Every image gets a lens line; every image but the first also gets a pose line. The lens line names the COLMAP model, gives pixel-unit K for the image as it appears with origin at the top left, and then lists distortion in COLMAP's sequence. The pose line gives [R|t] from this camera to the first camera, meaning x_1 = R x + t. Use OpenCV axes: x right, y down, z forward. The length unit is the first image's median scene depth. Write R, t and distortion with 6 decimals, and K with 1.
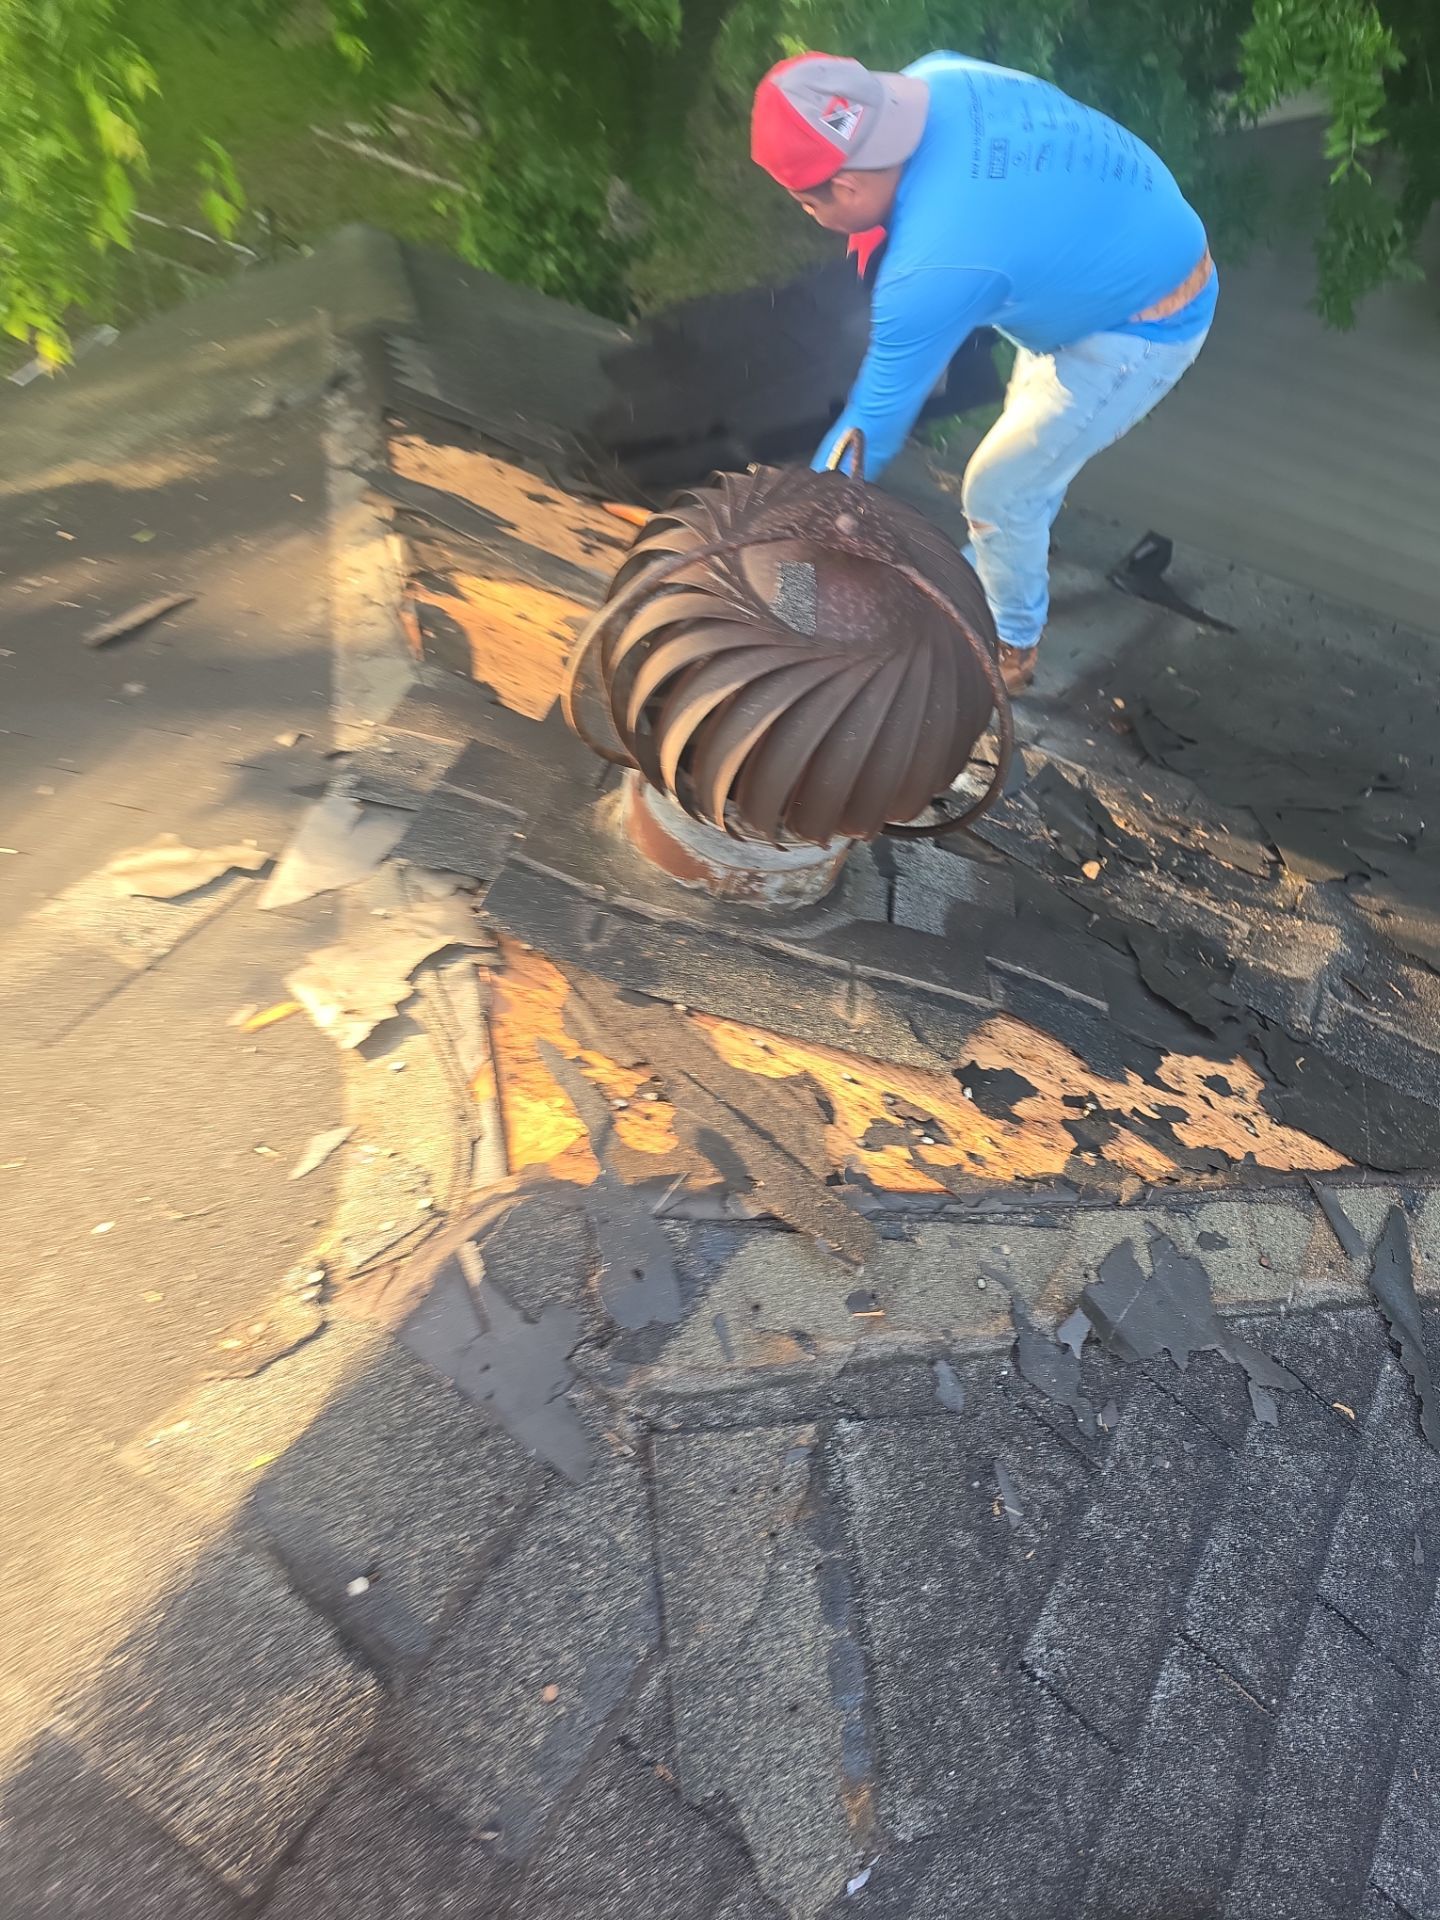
lens RADIAL K [[1343.7, 0, 720.0], [0, 1343.7, 960.0], [0, 0, 1]] dist [0.081152, -0.107091]
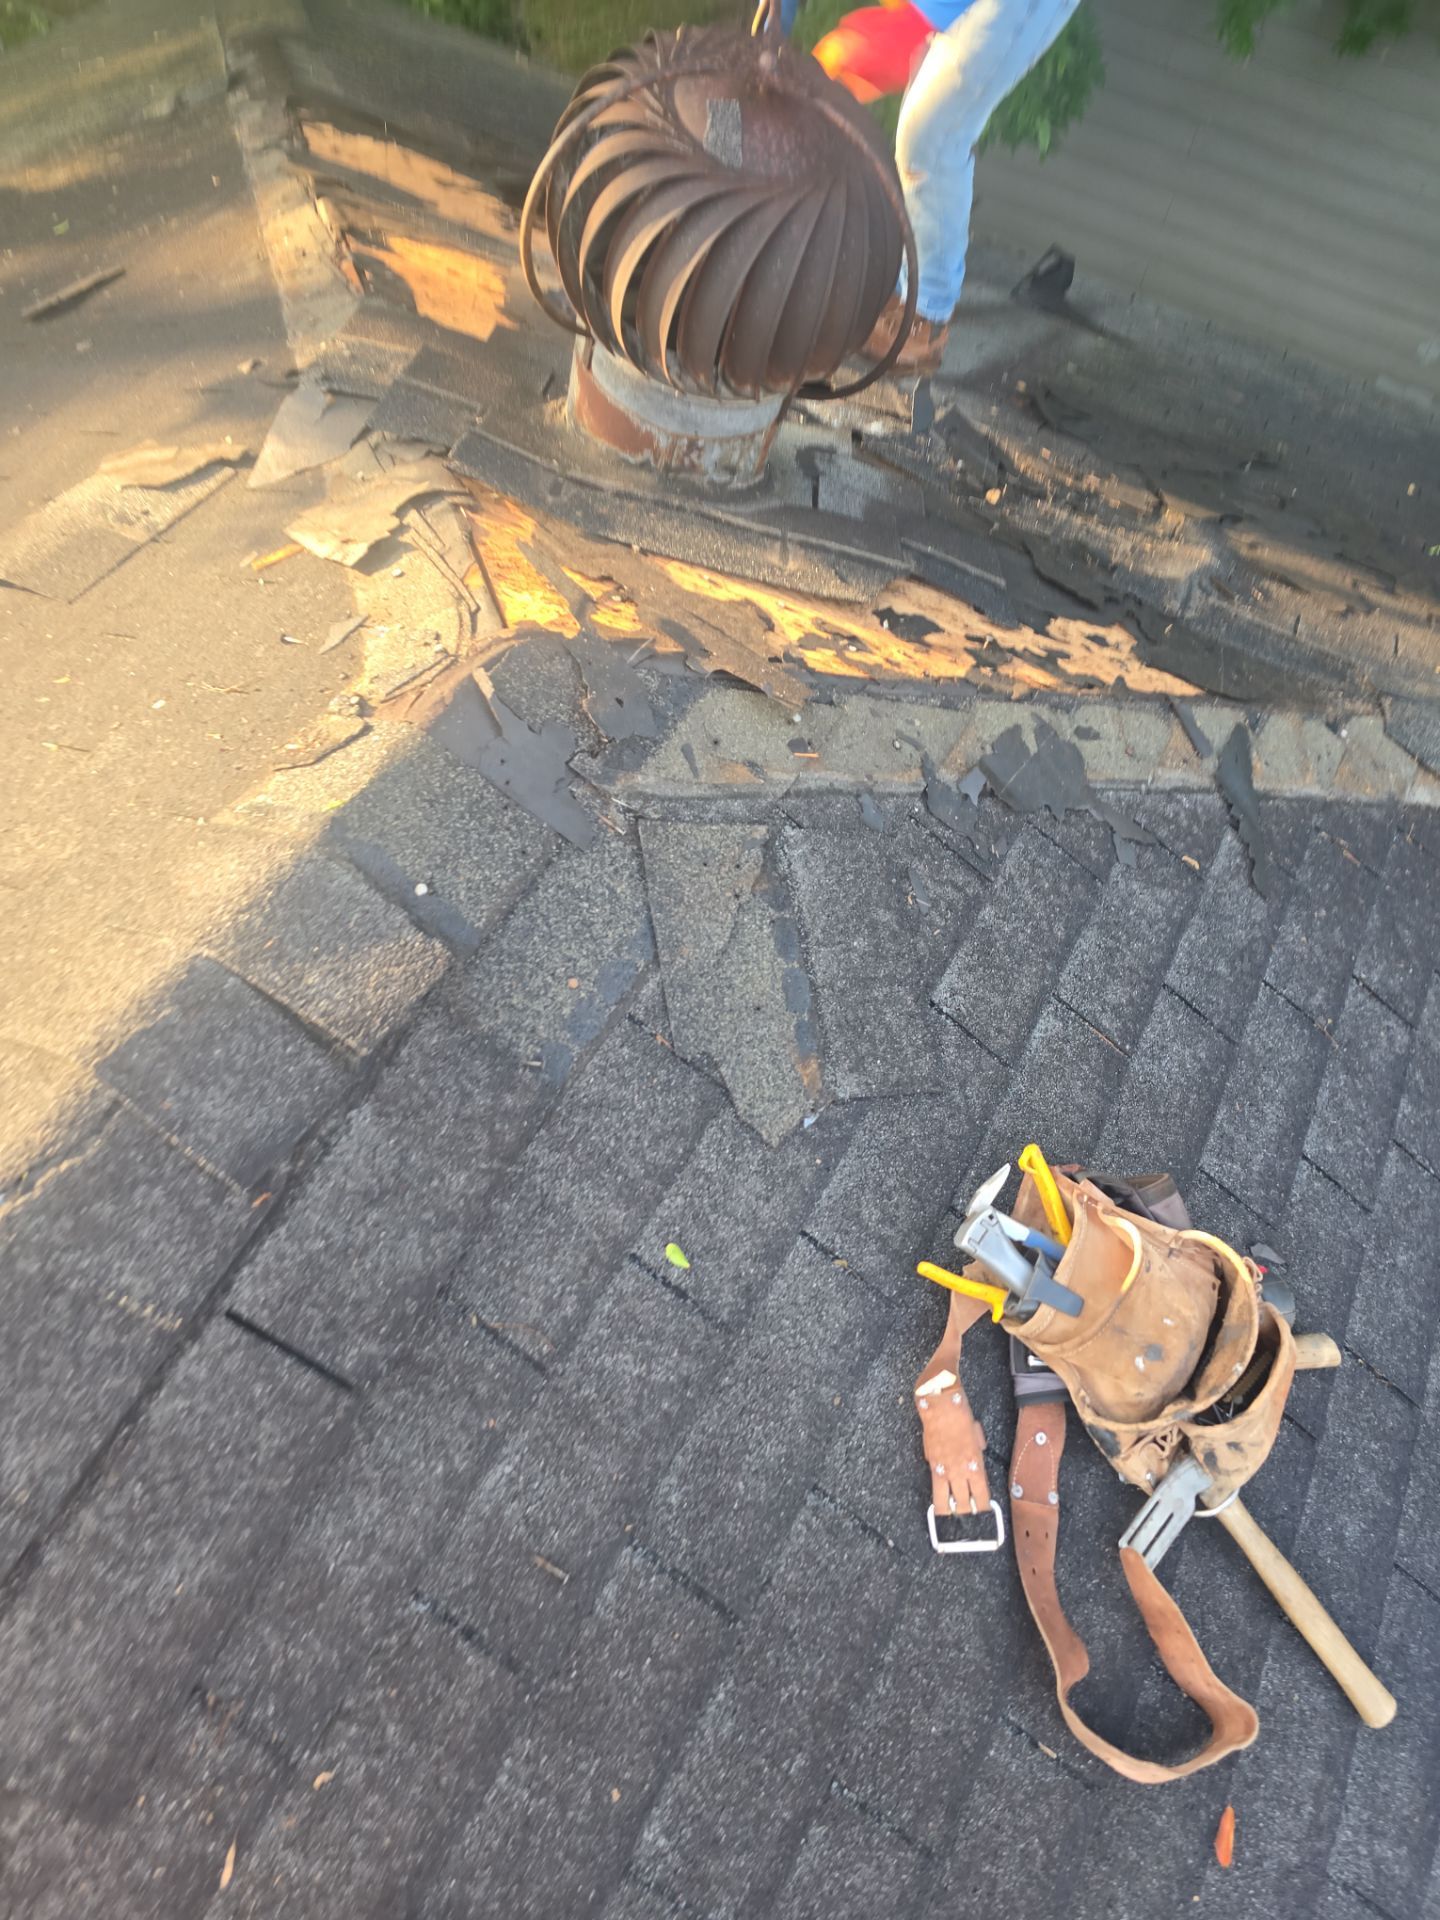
lens RADIAL K [[1310.1, 0, 717.2], [0, 1310.1, 988.3], [0, 0, 1]] dist [0.094832, -0.091738]
pose [[0.997704, -0.044330, 0.051199, -0.037718], [0.036750, 0.989397, 0.140510, 0.273005], [-0.056885, -0.138305, 0.988755, -0.185513]]
